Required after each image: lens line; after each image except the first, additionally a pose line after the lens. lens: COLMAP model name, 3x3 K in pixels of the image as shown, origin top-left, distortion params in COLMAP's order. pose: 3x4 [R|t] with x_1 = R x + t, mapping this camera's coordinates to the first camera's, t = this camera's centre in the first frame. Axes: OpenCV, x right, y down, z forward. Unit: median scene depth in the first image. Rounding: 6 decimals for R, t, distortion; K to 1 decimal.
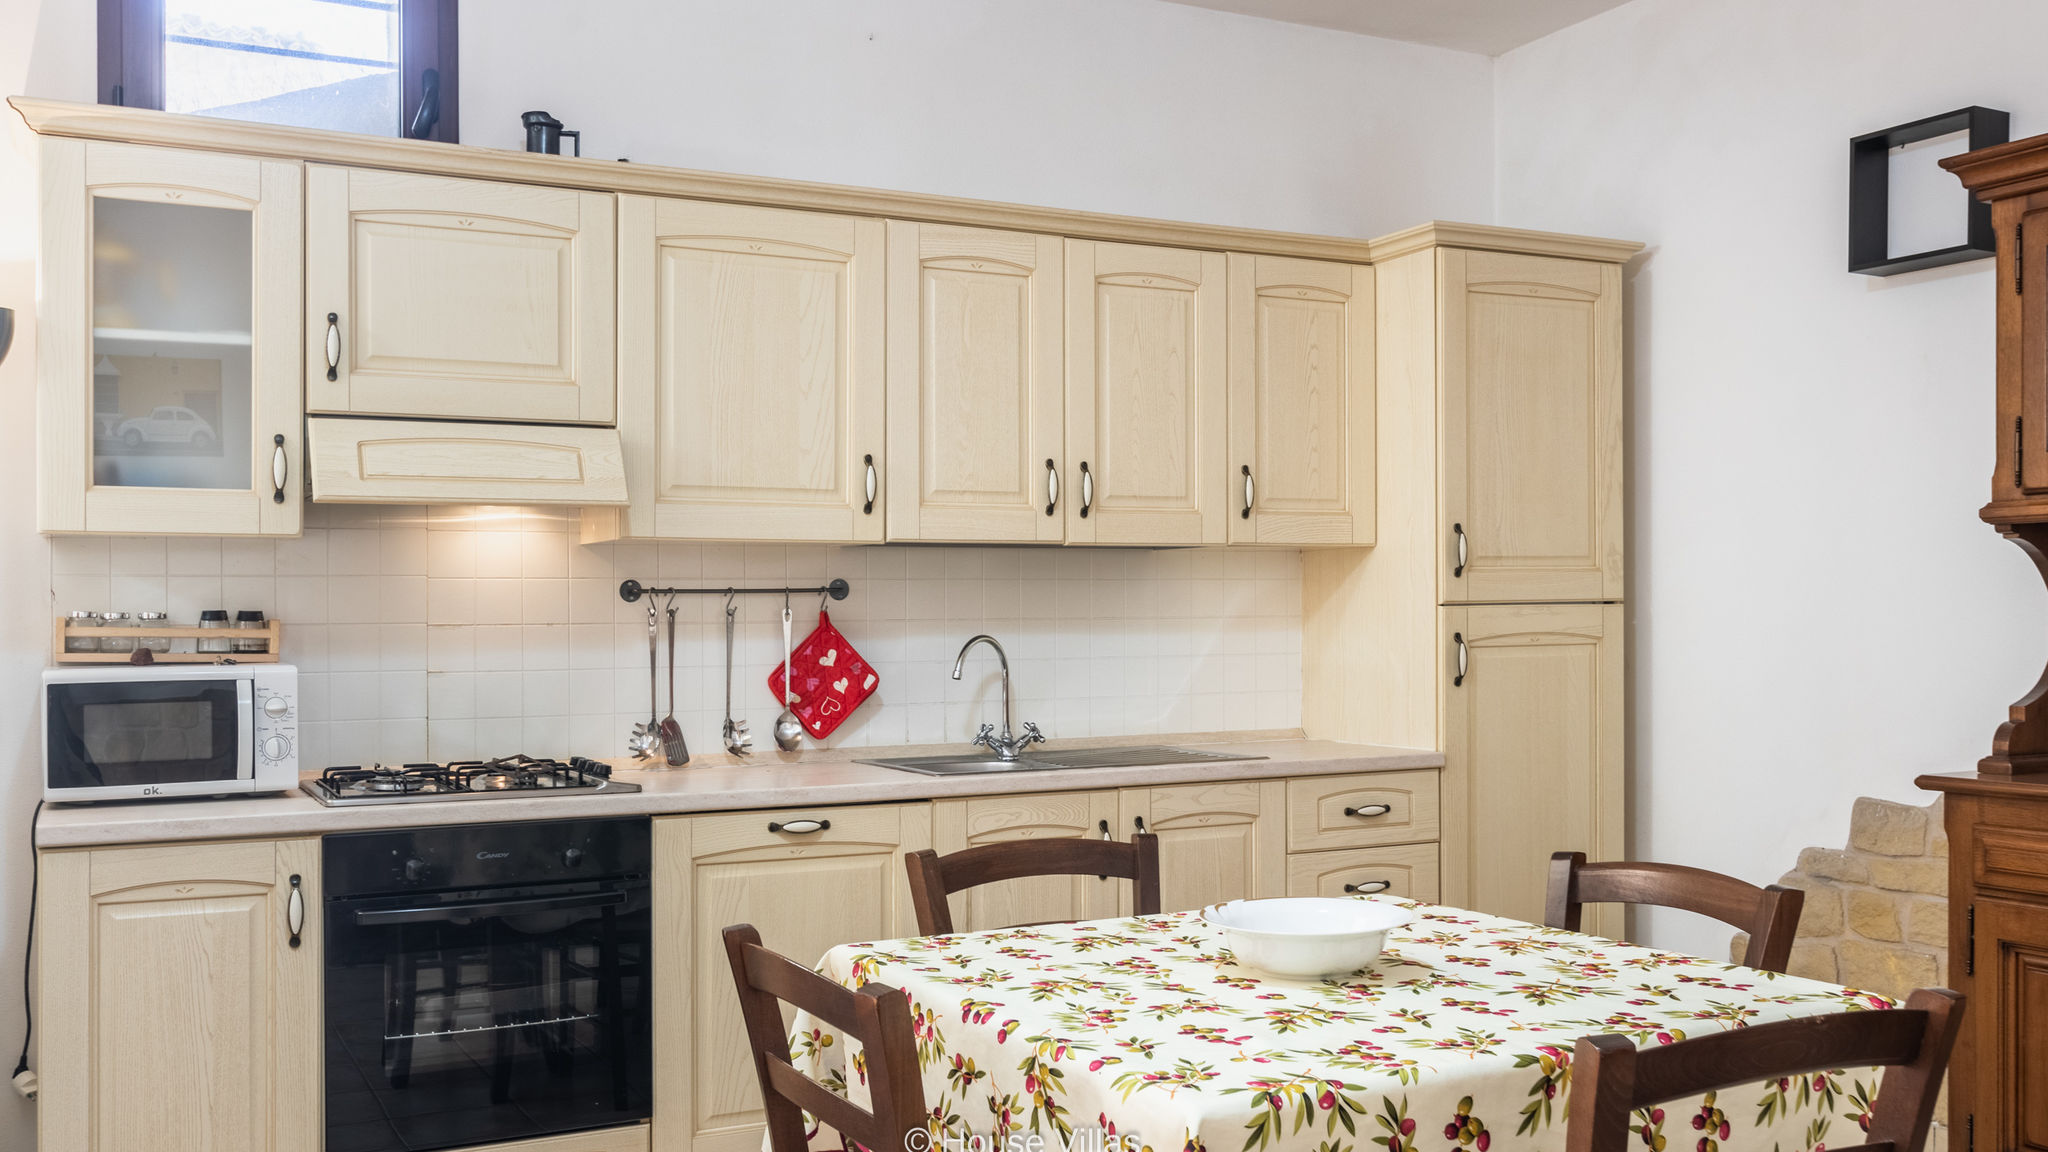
lens RADIAL K [[1830.5, 0, 1026.2], [0, 1830.5, 657.3], [0, 0, 1]] dist [-0.009973, 0.013118]
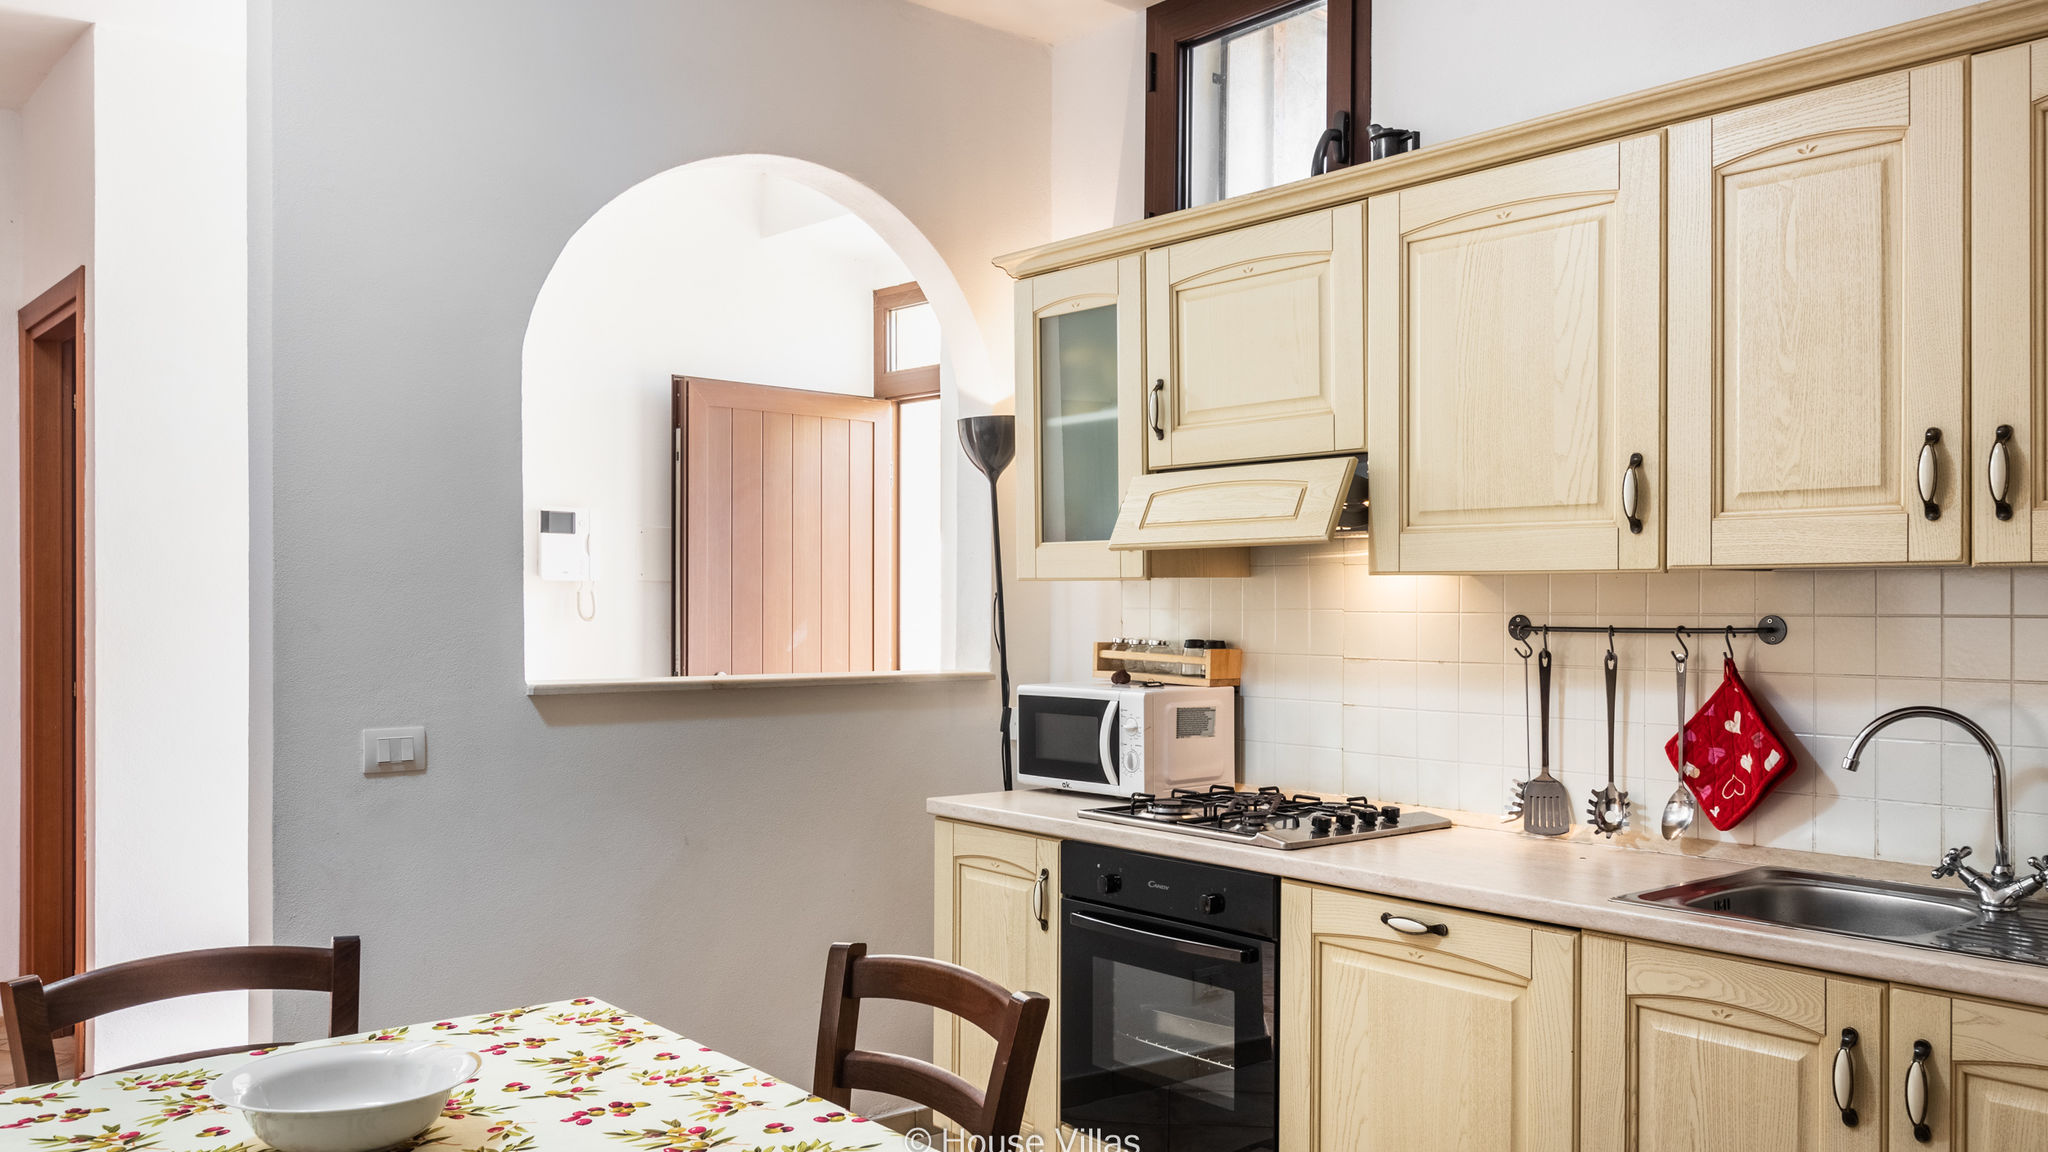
lens RADIAL K [[1633.0, 0, 1015.8], [0, 1633.0, 623.2], [0, 0, 1]] dist [0.005878, -0.005812]
pose [[0.209458, 0.022016, -0.977570, 0.508881], [-0.024315, 0.999555, 0.017301, -0.047083], [0.977515, 0.020146, 0.209900, 0.614258]]
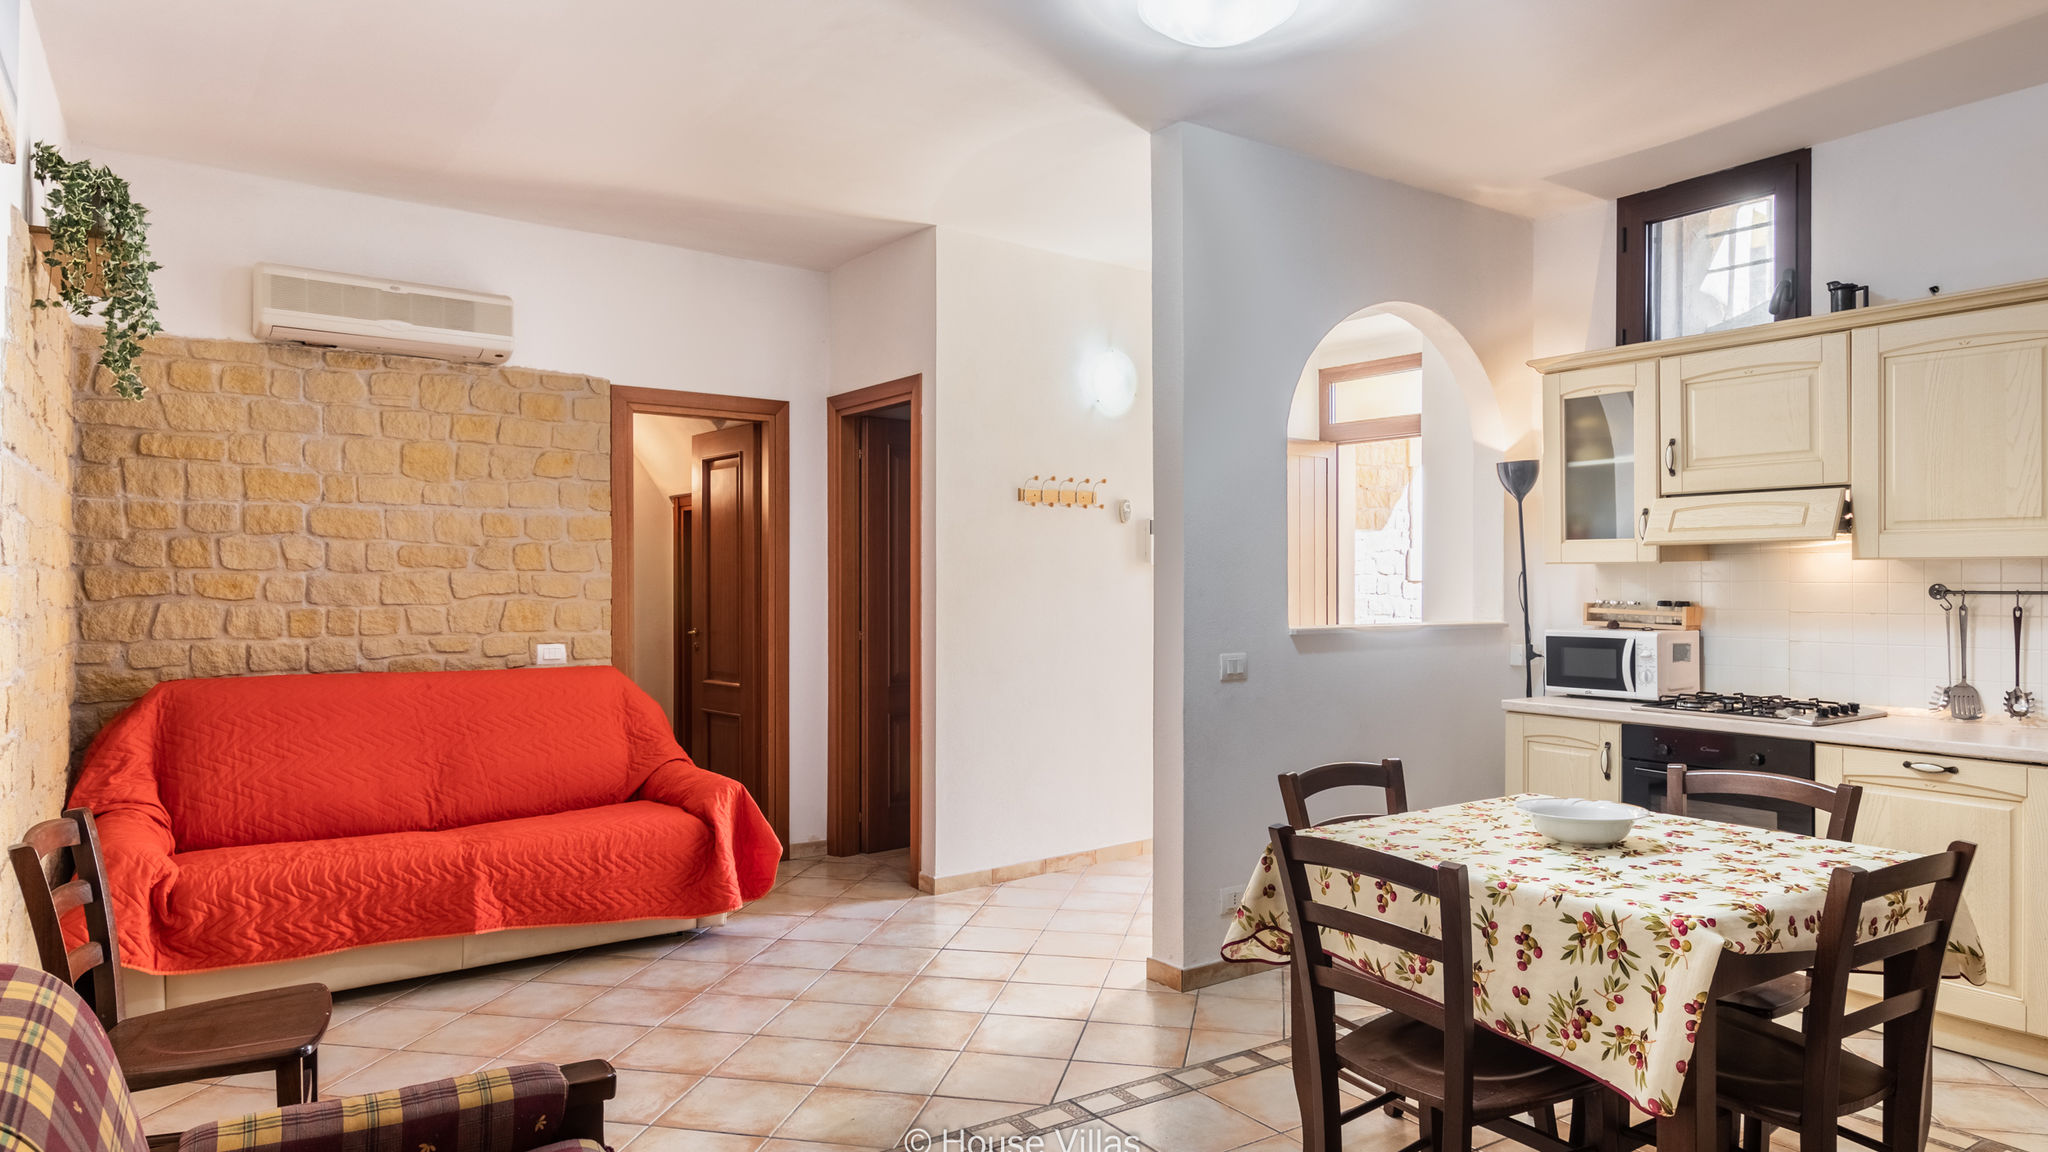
lens RADIAL K [[1255.7, 0, 1021.9], [0, 1255.7, 587.7], [0, 0, 1]] dist [0.002466, 0.000864]
pose [[0.125363, 0.015496, -0.991990, 0.672958], [-0.018706, 0.999737, 0.013253, -0.039933], [0.991935, 0.016895, 0.125620, 0.181486]]
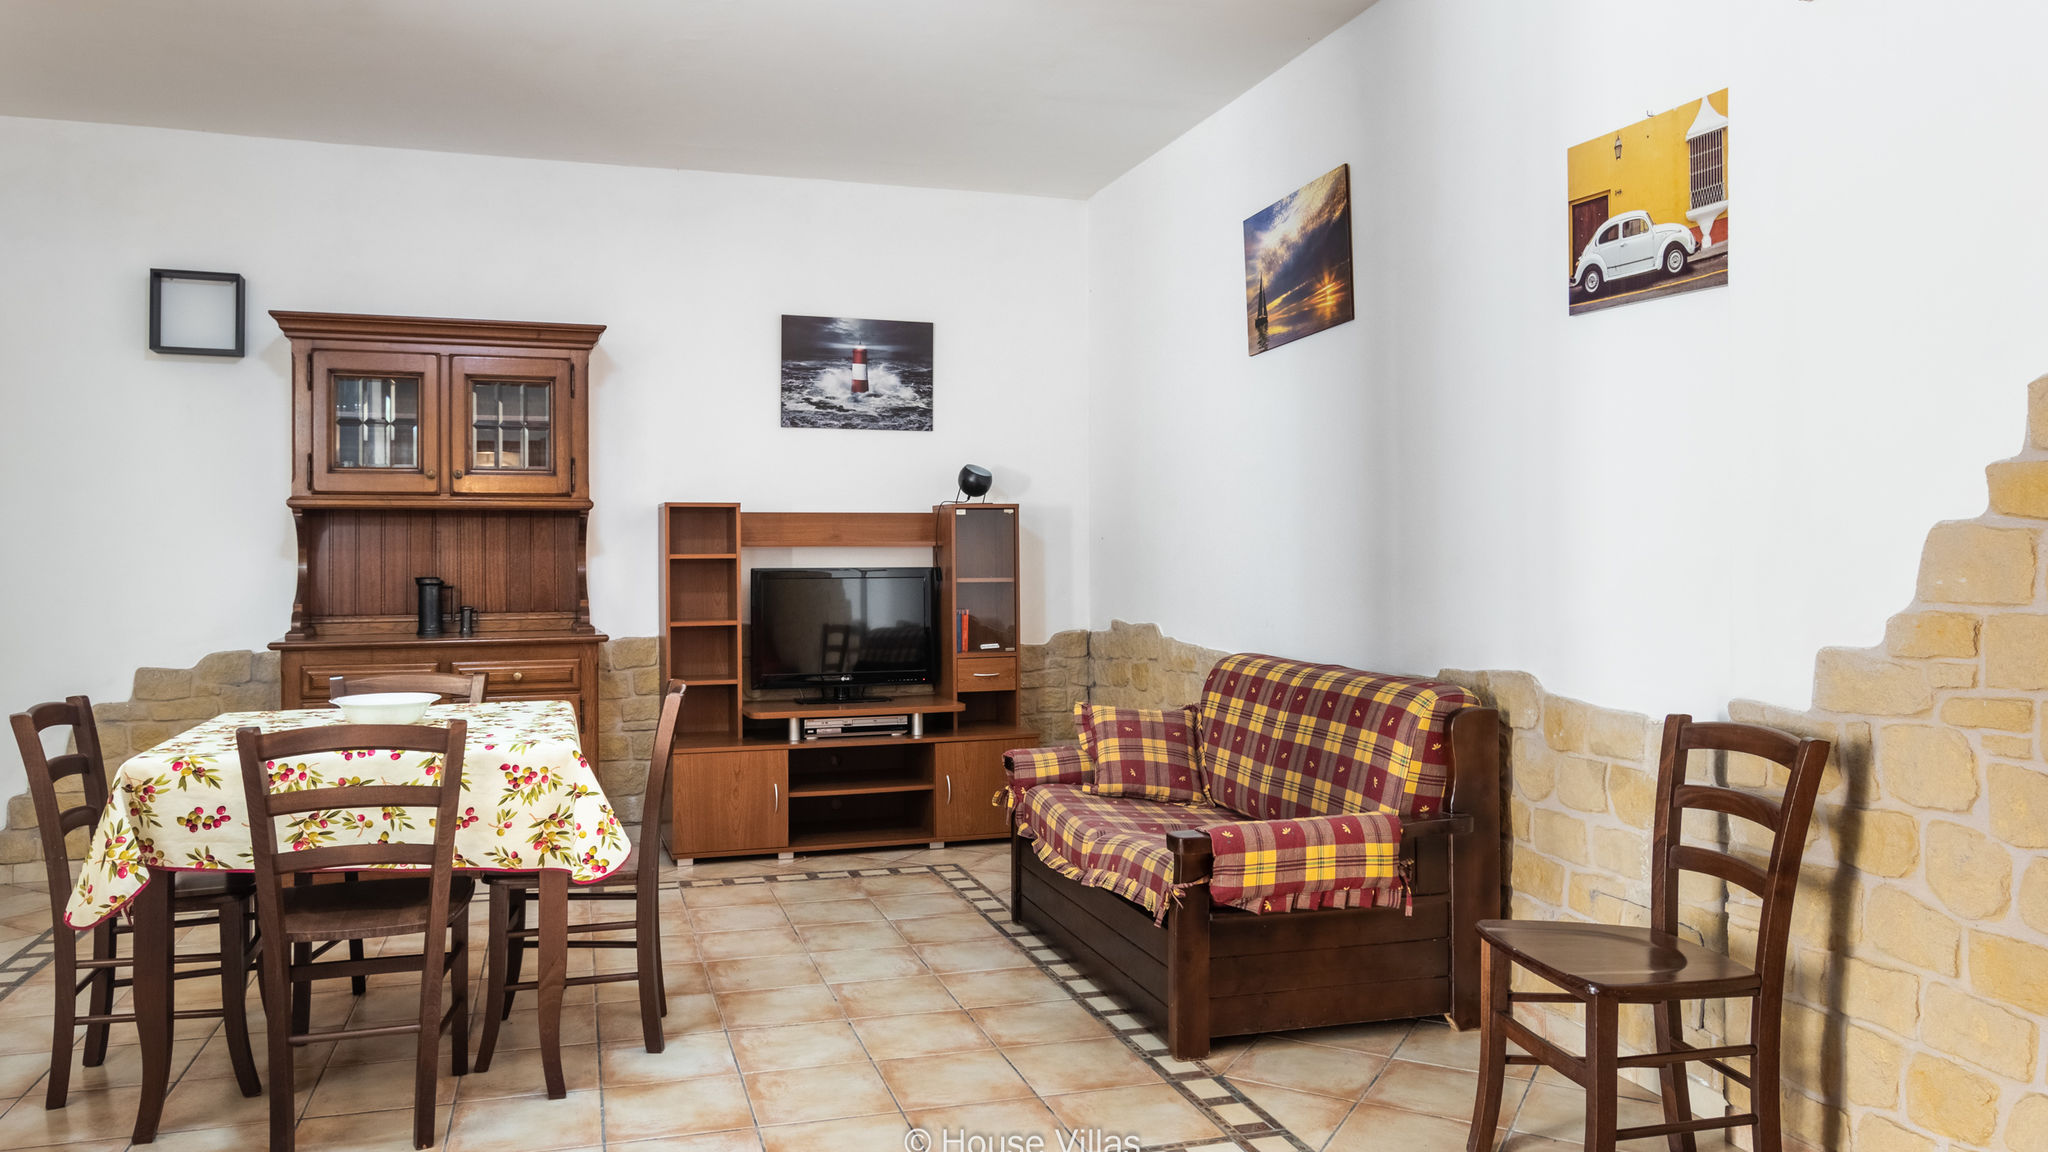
lens RADIAL K [[1382.4, 0, 1024.0], [0, 1382.4, 576.0], [0, 0, 1]] dist [-0.053440, -0.000026]
pose [[0.145389, -0.007292, 0.989348, -0.660599], [0.021595, 0.999758, 0.004195, 0.006883], [-0.989139, 0.020755, 0.145511, 0.039559]]
